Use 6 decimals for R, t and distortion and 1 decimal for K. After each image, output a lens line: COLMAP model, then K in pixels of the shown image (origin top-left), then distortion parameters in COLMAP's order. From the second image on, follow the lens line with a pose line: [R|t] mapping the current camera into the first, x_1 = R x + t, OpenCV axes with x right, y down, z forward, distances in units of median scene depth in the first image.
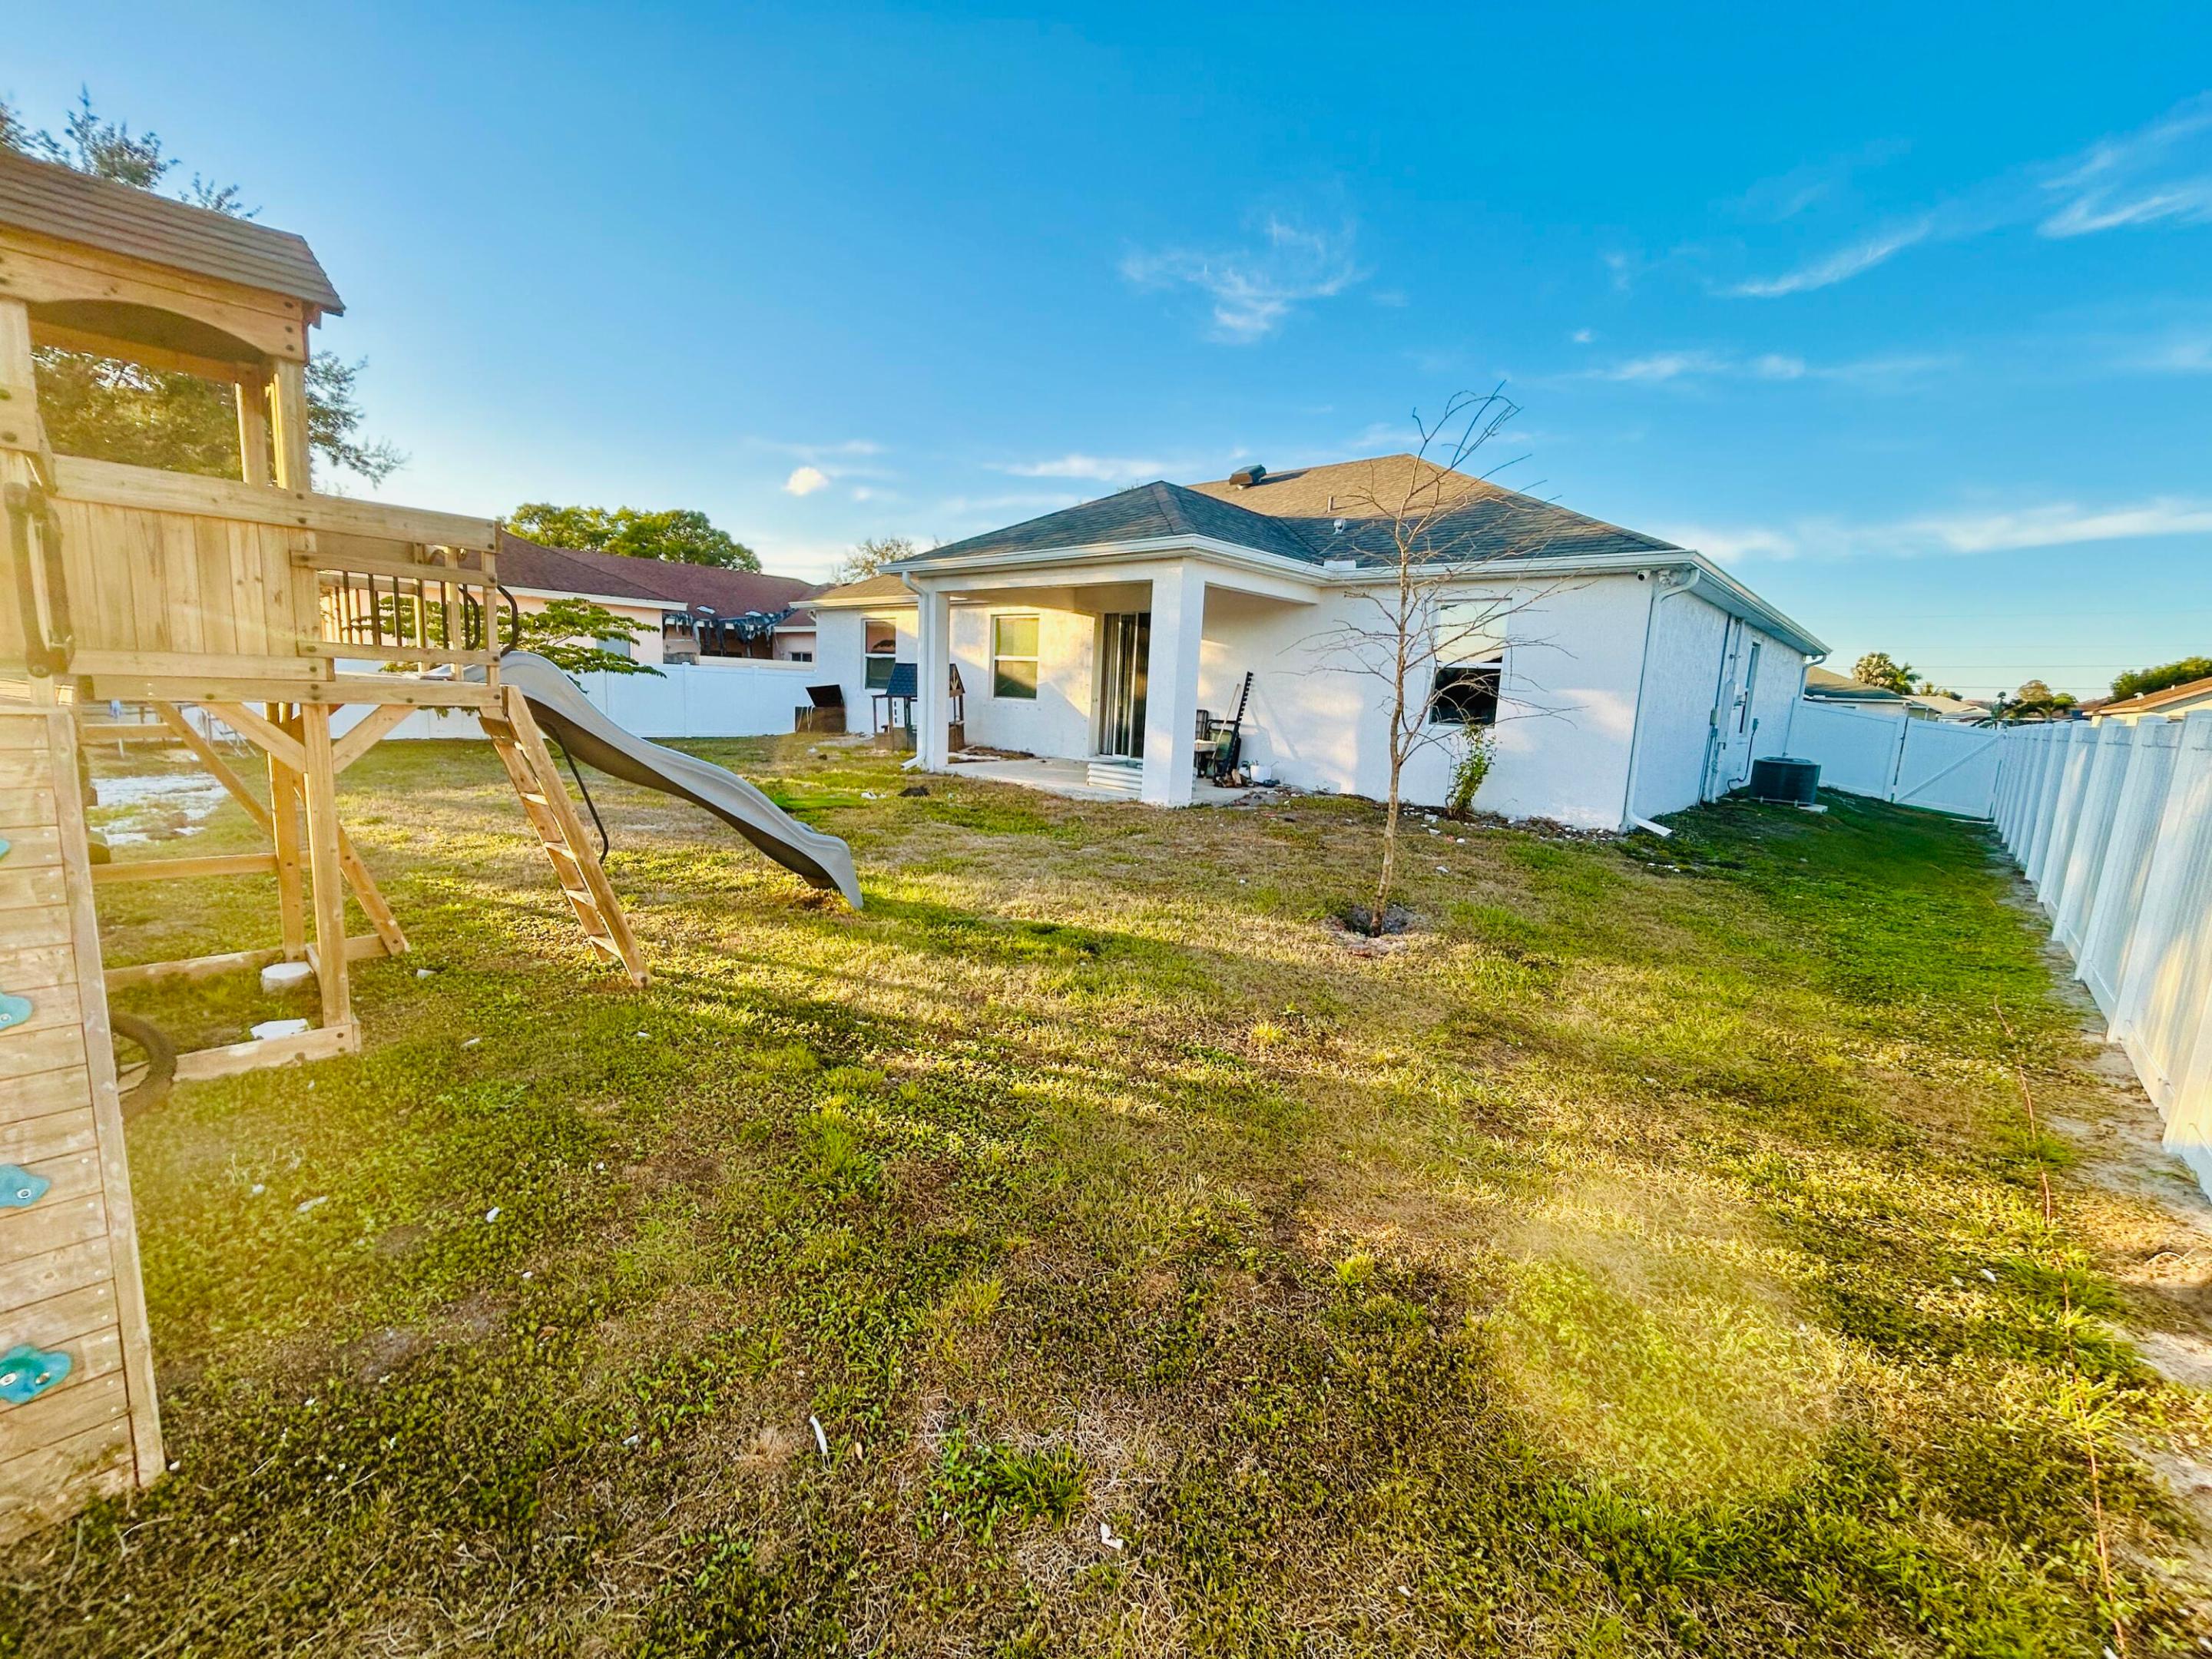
lens RADIAL K [[898.2, 0, 1098.7], [0, 898.2, 827.0], [0, 0, 1]] dist [-0.003195, 0.001570]
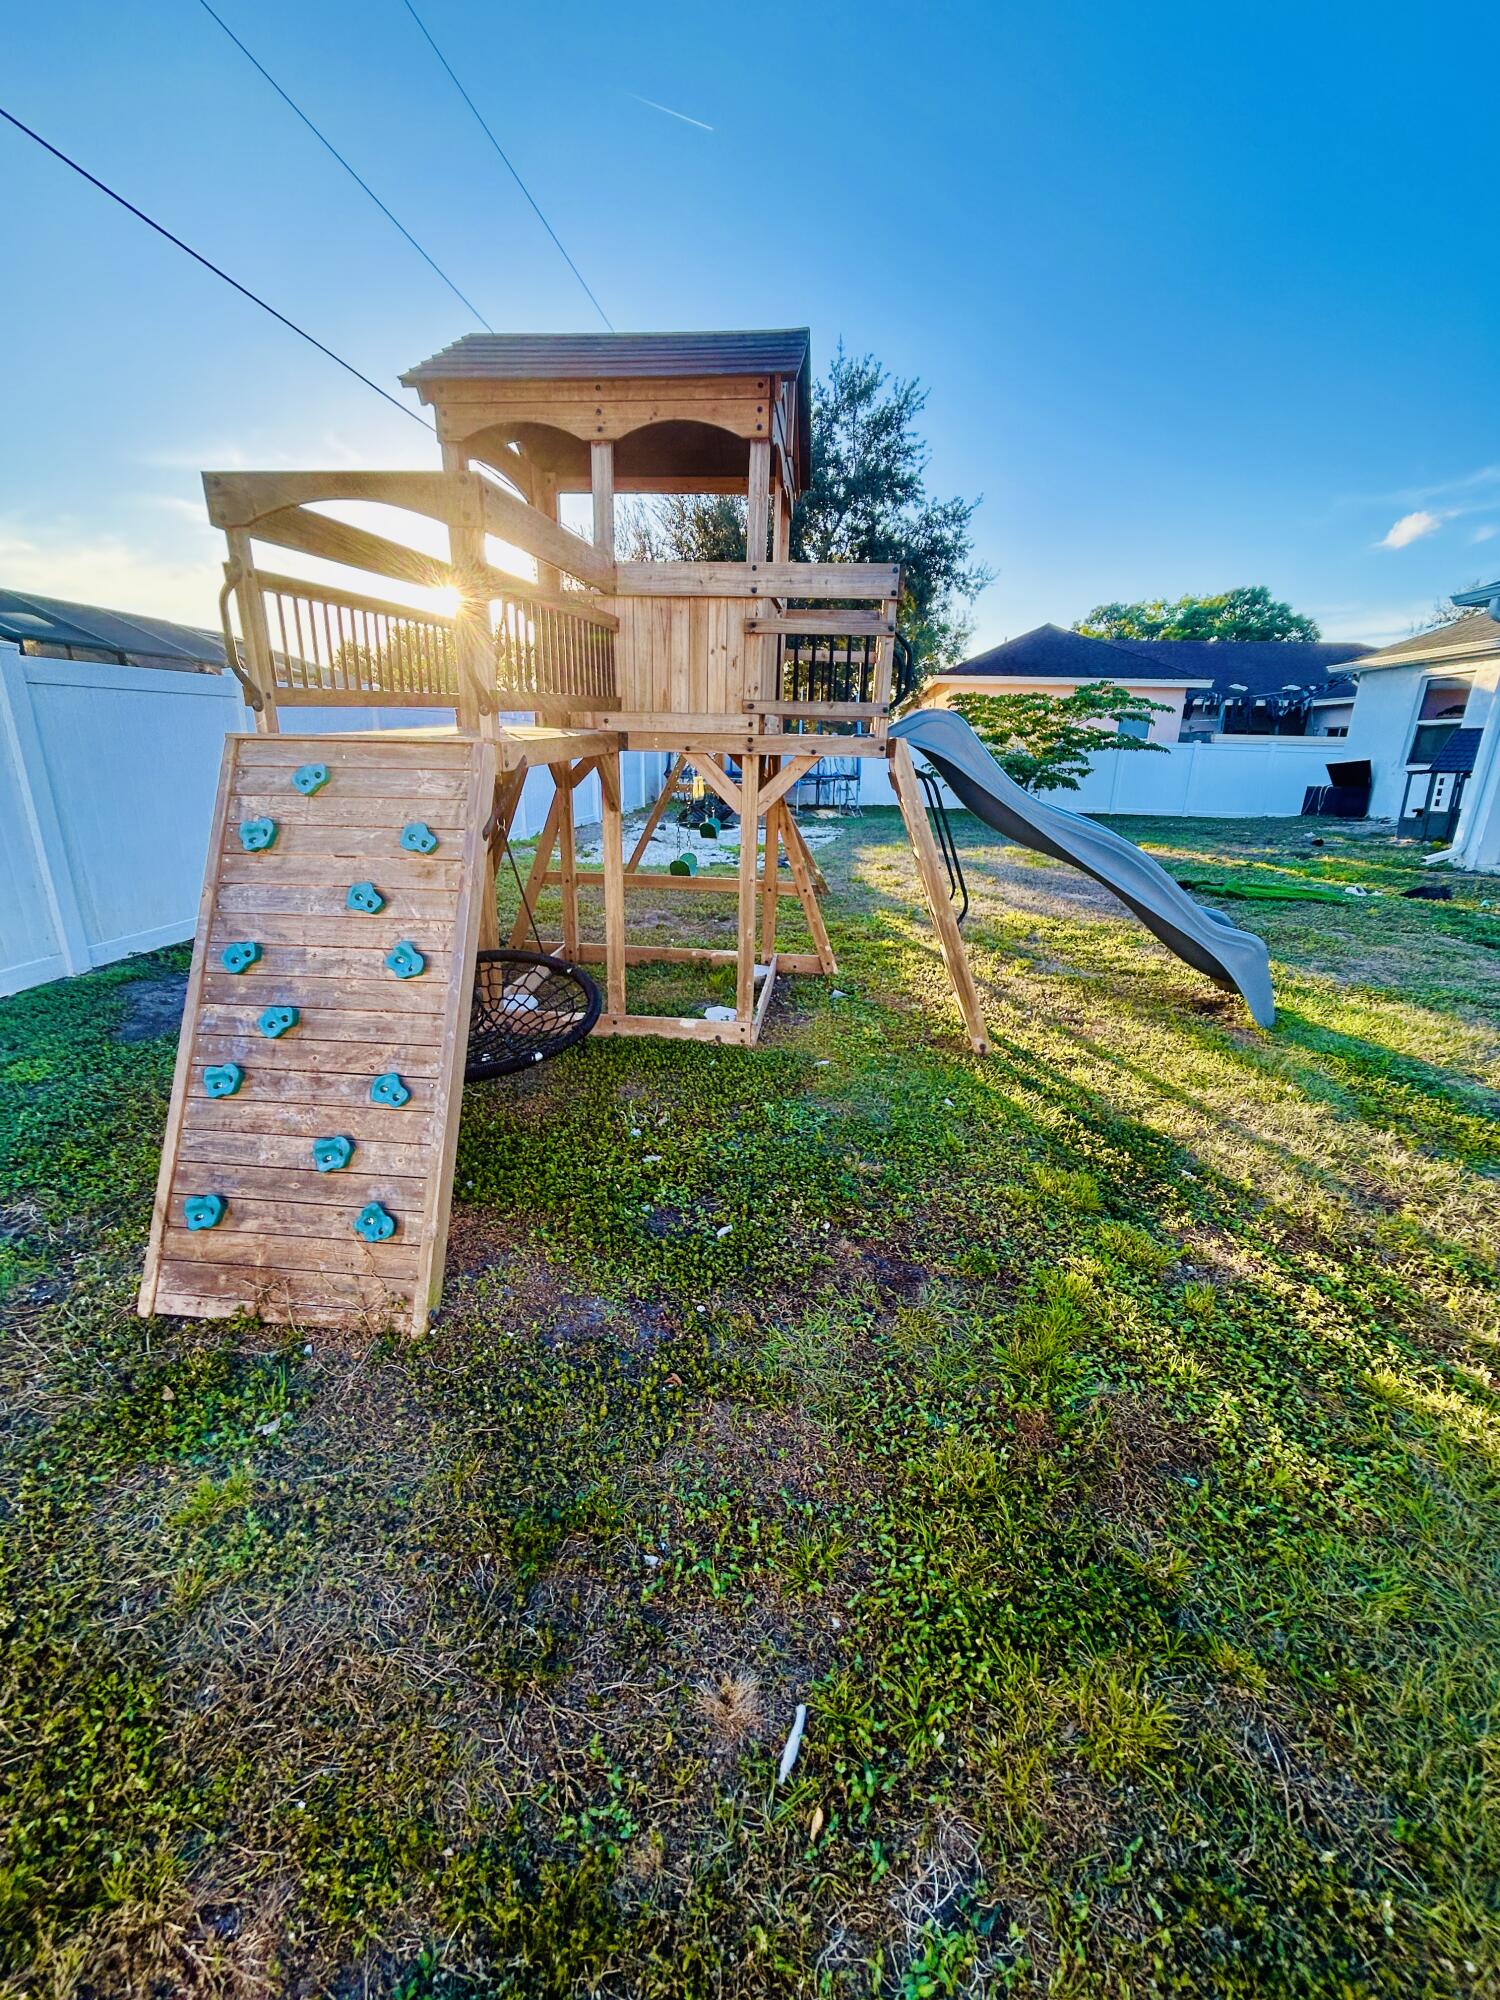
lens RADIAL K [[812.2, 0, 752.4], [0, 812.2, 996.0], [0, 0, 1]] dist [-0.003195, 0.001570]
pose [[0.597869, 0.209375, -0.773766, 0.019223], [-0.119321, 0.977777, 0.172382, -0.007347], [0.792663, -0.010735, 0.609565, 0.234151]]
